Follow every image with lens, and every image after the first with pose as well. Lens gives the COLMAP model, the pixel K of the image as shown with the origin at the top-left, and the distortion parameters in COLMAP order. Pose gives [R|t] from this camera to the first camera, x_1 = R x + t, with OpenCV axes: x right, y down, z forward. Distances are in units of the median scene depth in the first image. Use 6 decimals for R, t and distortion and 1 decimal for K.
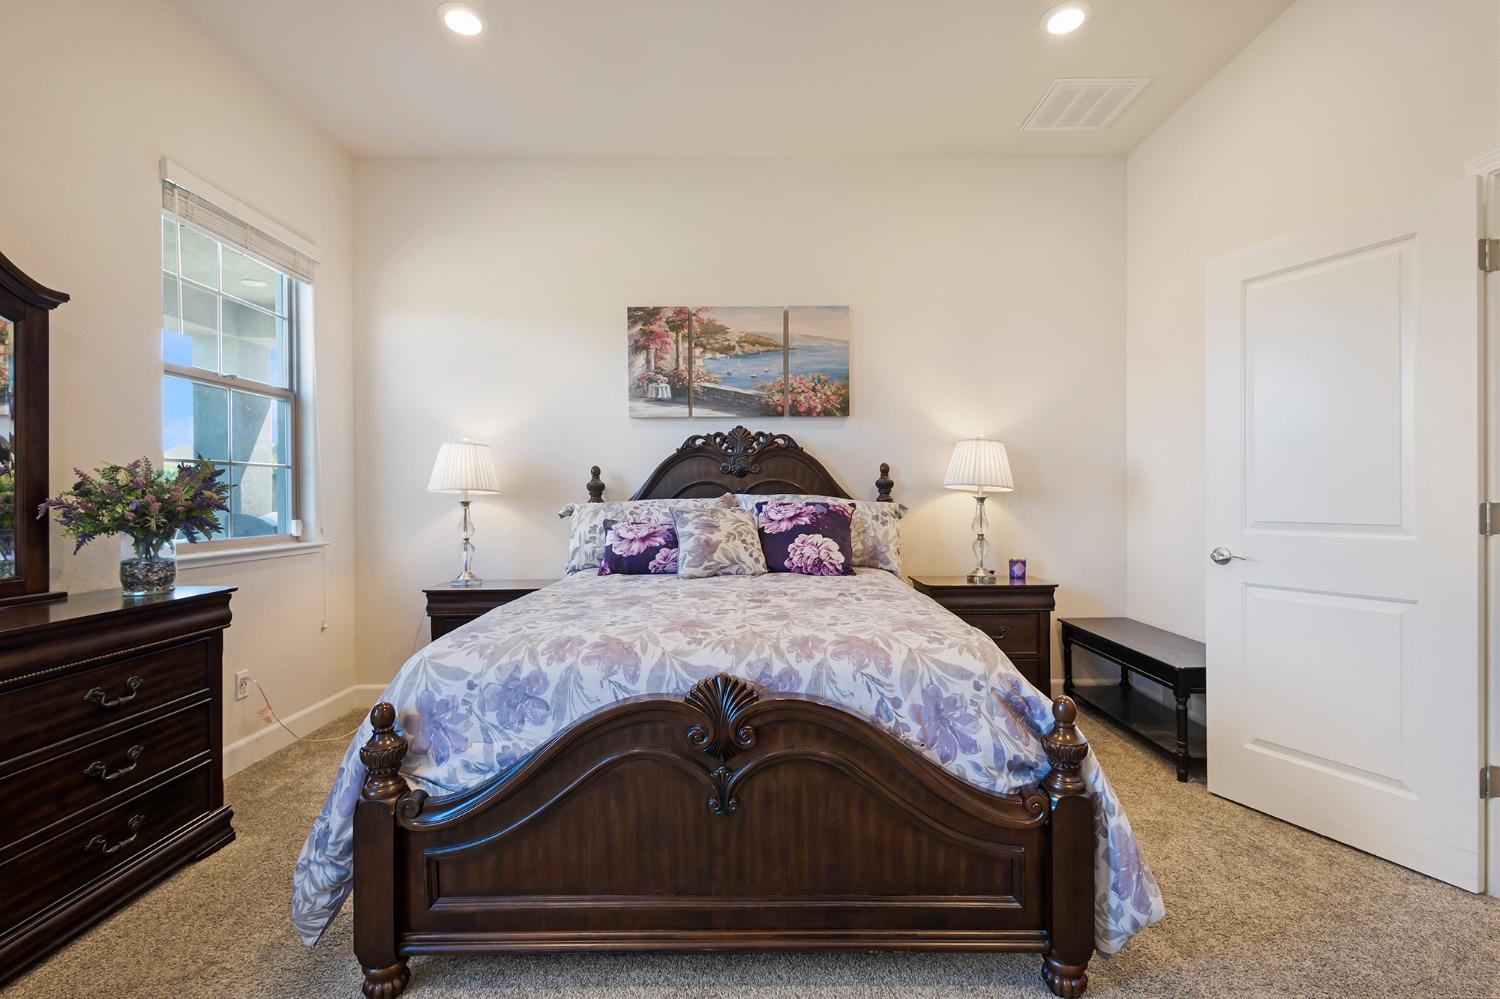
lens RADIAL K [[702.2, 0, 744.9], [0, 702.2, 480.8], [0, 0, 1]] dist [0.009534, -0.000040]
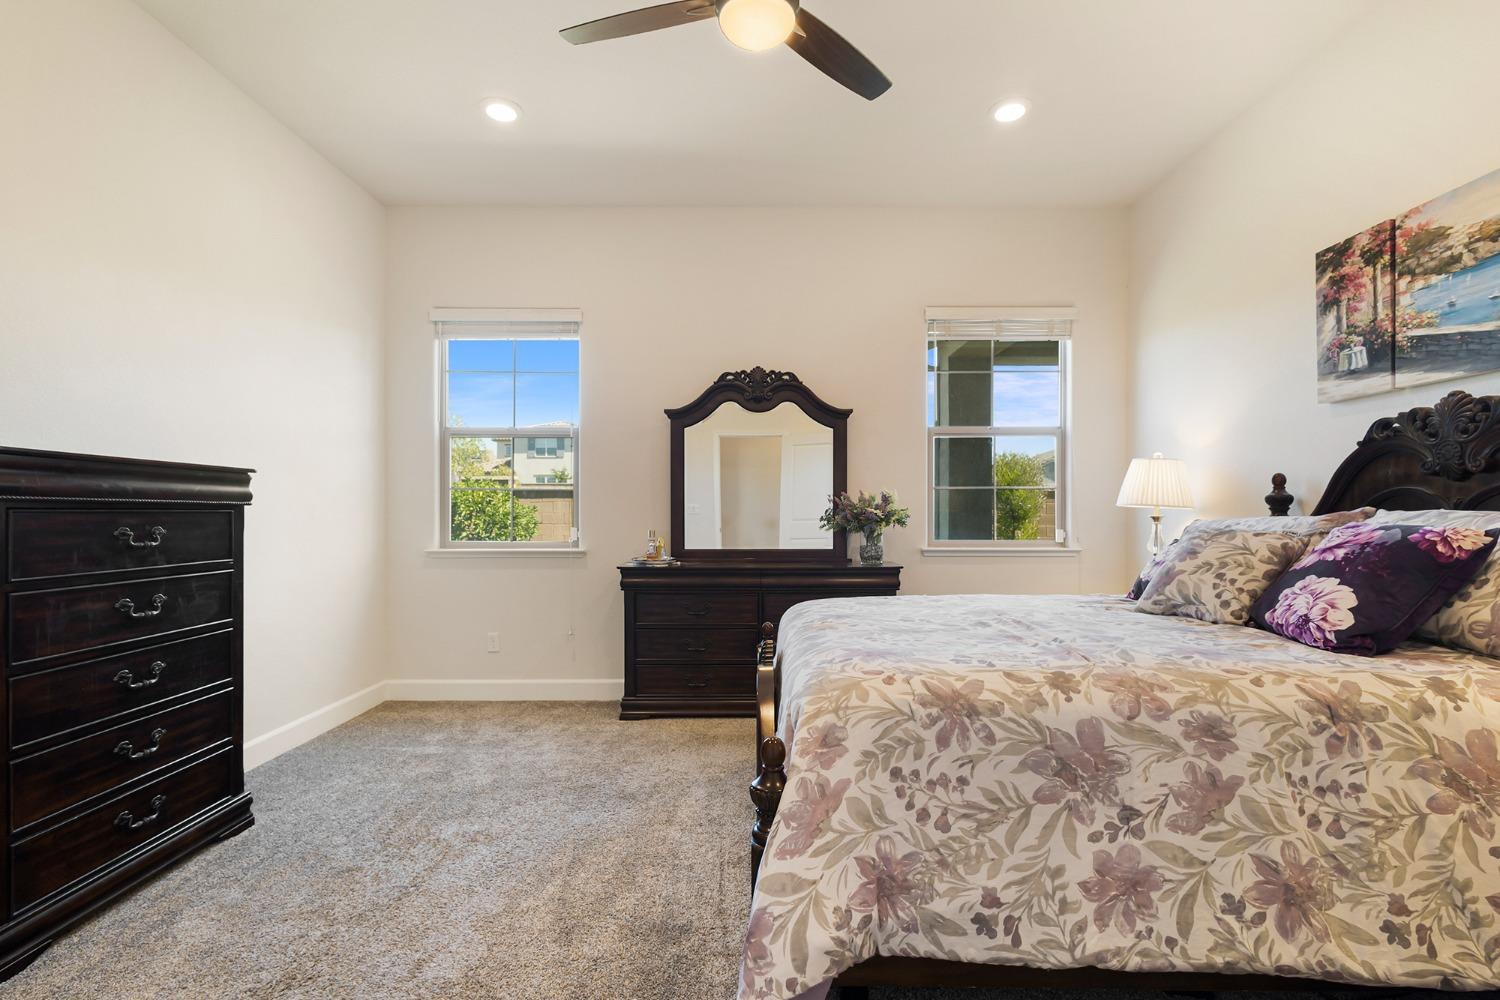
lens RADIAL K [[699.0, 0, 751.9], [0, 699.0, 501.1], [0, 0, 1]] dist [0.016001, -0.006183]
pose [[-0.006271, -0.010356, -0.999927, 0.569559], [0.023709, 0.999664, -0.010502, 0.004281], [0.999699, -0.023773, -0.006024, 0.413298]]
